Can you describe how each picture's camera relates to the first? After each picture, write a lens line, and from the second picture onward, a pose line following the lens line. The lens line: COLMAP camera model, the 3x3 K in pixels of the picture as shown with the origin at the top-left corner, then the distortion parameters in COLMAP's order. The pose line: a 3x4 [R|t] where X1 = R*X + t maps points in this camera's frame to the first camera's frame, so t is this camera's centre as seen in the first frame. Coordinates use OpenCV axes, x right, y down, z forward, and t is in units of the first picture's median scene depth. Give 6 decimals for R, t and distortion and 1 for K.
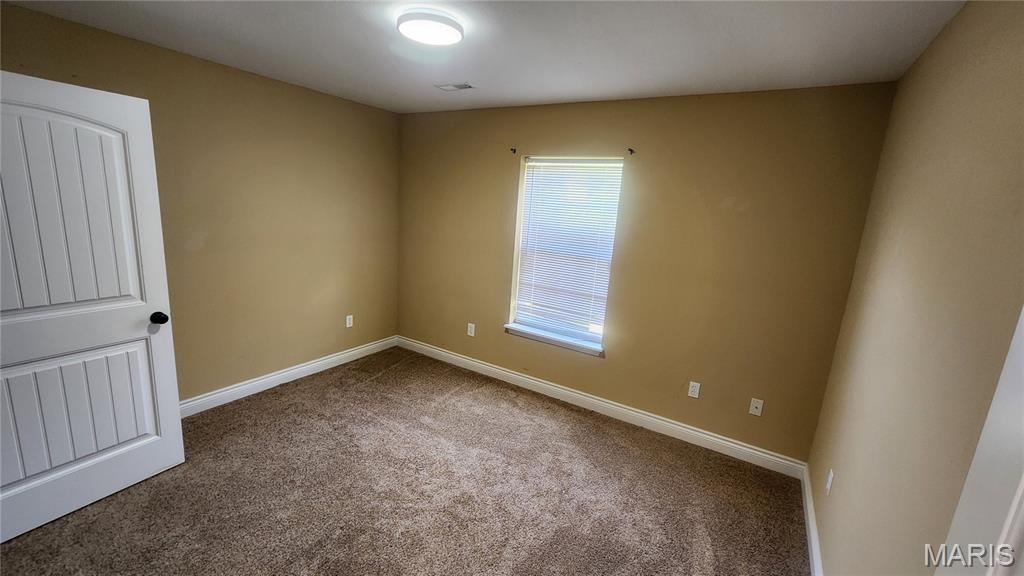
lens RADIAL K [[419.3, 0, 507.8], [0, 419.3, 288.0], [0, 0, 1]] dist [0.000685, -0.000011]
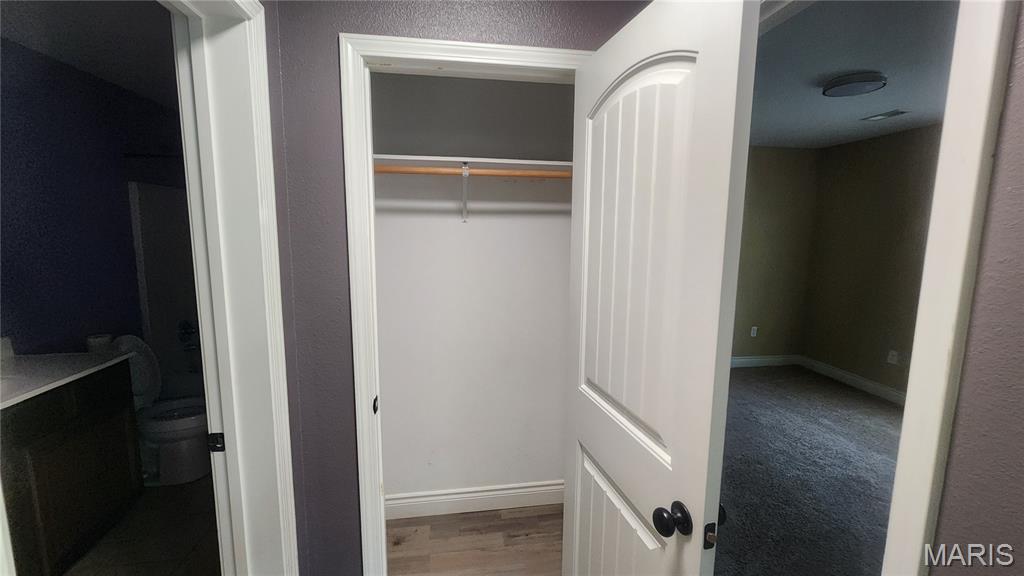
lens RADIAL K [[419.3, 0, 507.8], [0, 419.3, 288.0], [0, 0, 1]] dist [0.000685, -0.000011]
pose [[0.638220, 0.033917, -0.769107, 0.116064], [-0.116171, 0.991832, -0.052662, 0.136290], [0.761039, 0.122958, 0.636947, -0.403408]]
